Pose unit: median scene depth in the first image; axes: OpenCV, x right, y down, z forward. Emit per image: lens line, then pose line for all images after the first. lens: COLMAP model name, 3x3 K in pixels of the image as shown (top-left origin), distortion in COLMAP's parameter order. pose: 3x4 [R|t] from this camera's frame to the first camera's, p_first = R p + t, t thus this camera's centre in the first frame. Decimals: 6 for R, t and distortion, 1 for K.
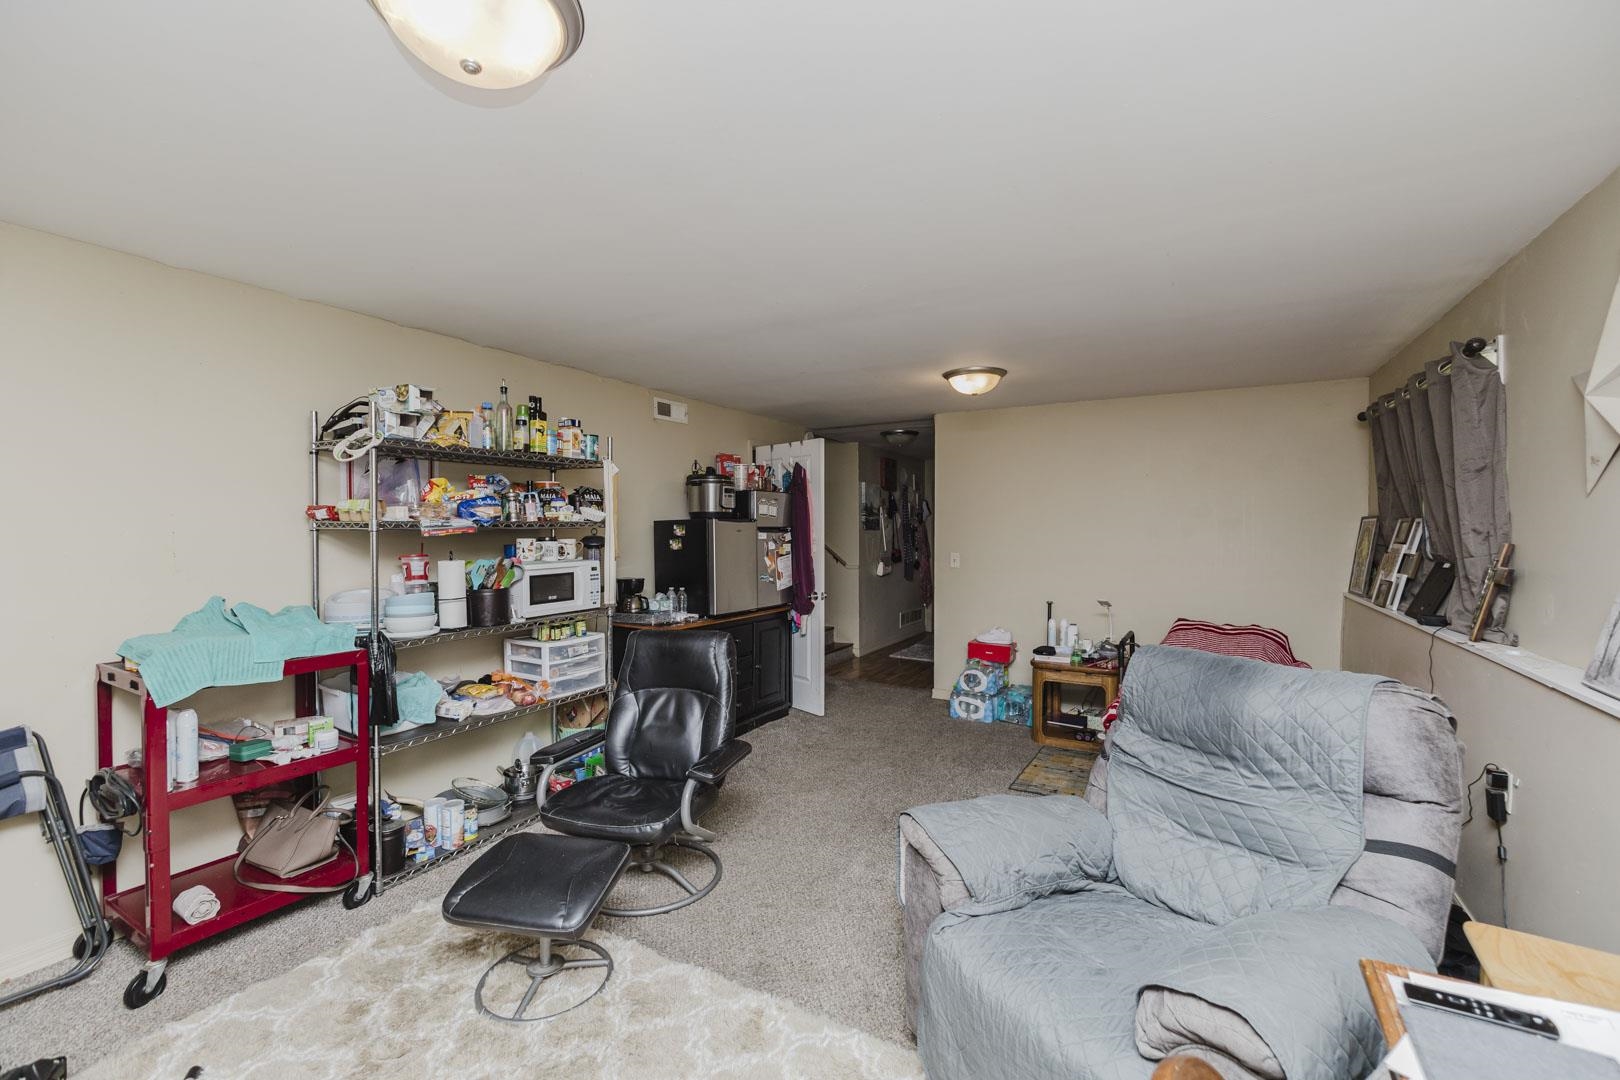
lens RADIAL K [[691.4, 0, 809.9], [0, 691.4, 537.0], [0, 0, 1]] dist [-0.014481, -0.000755]
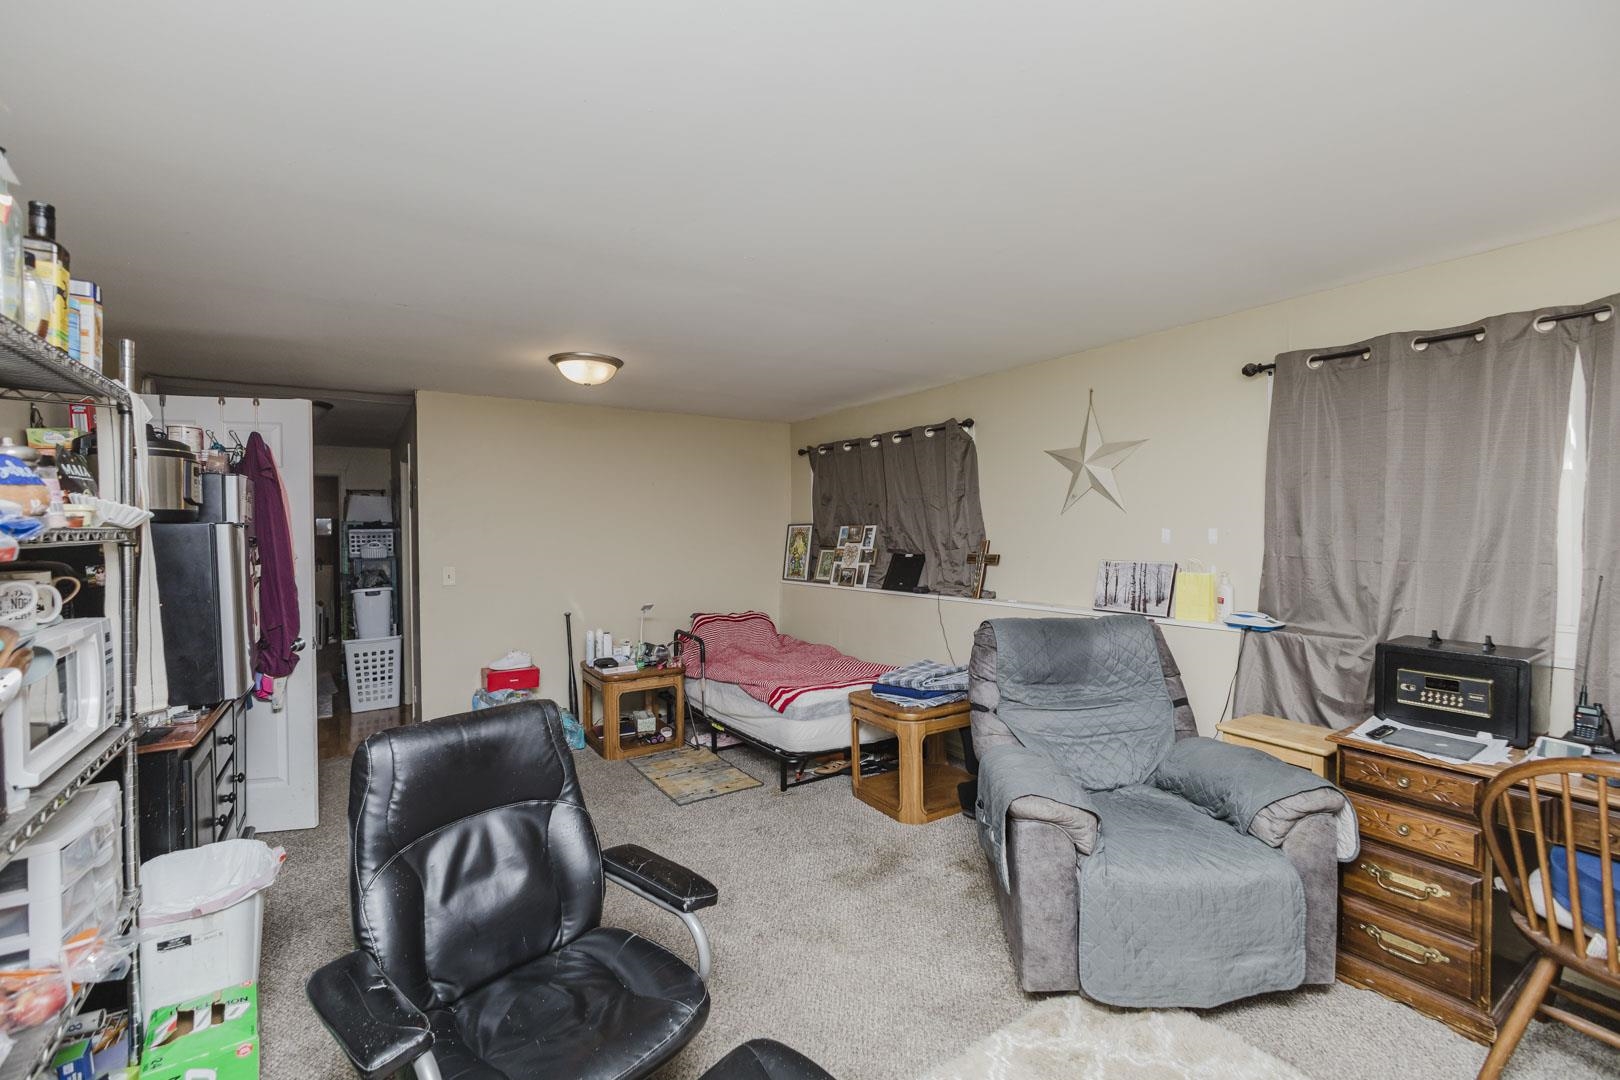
lens RADIAL K [[691.4, 0, 809.9], [0, 691.4, 537.0], [0, 0, 1]] dist [-0.014481, -0.000755]
pose [[0.447354, -0.013177, 0.894260, -0.364402], [0.021975, 0.999752, 0.003738, -0.006783], [-0.894087, 0.017980, 0.447532, 0.299622]]
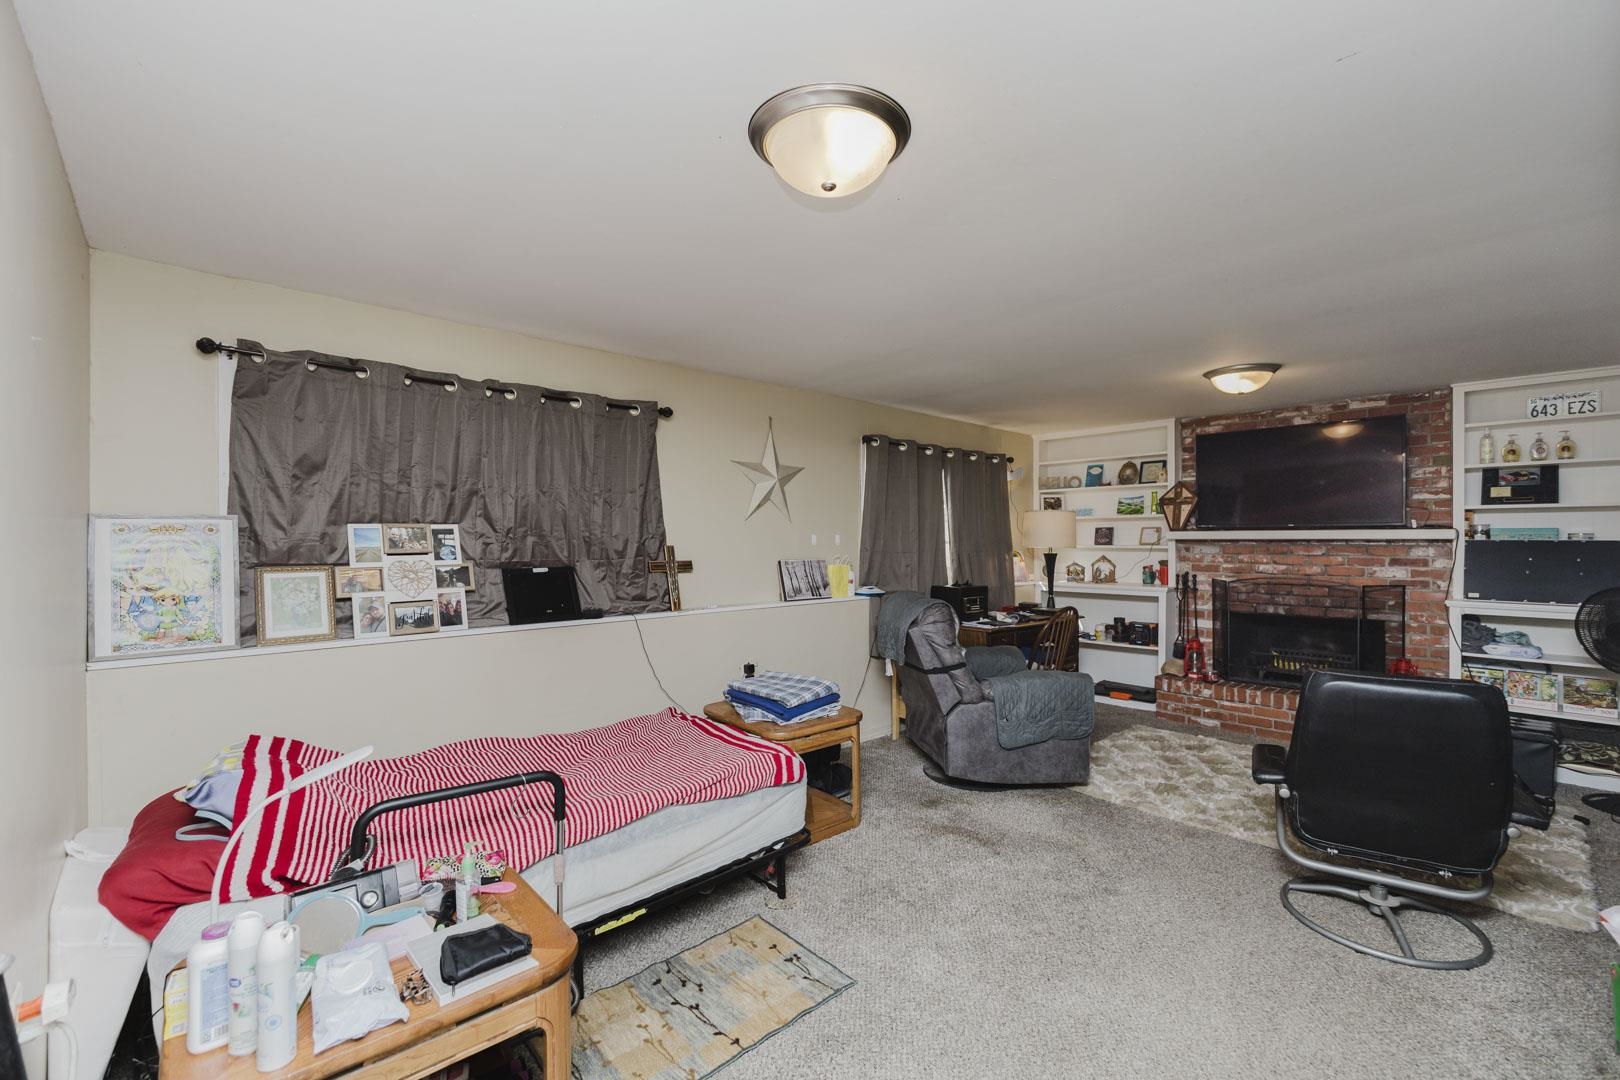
lens RADIAL K [[691.4, 0, 809.9], [0, 691.4, 537.0], [0, 0, 1]] dist [-0.014481, -0.000755]
pose [[-0.956730, -0.001102, 0.290974, 0.117340], [0.002848, 0.999909, 0.013151, -0.014163], [-0.290962, 0.013411, -0.956641, 1.168939]]
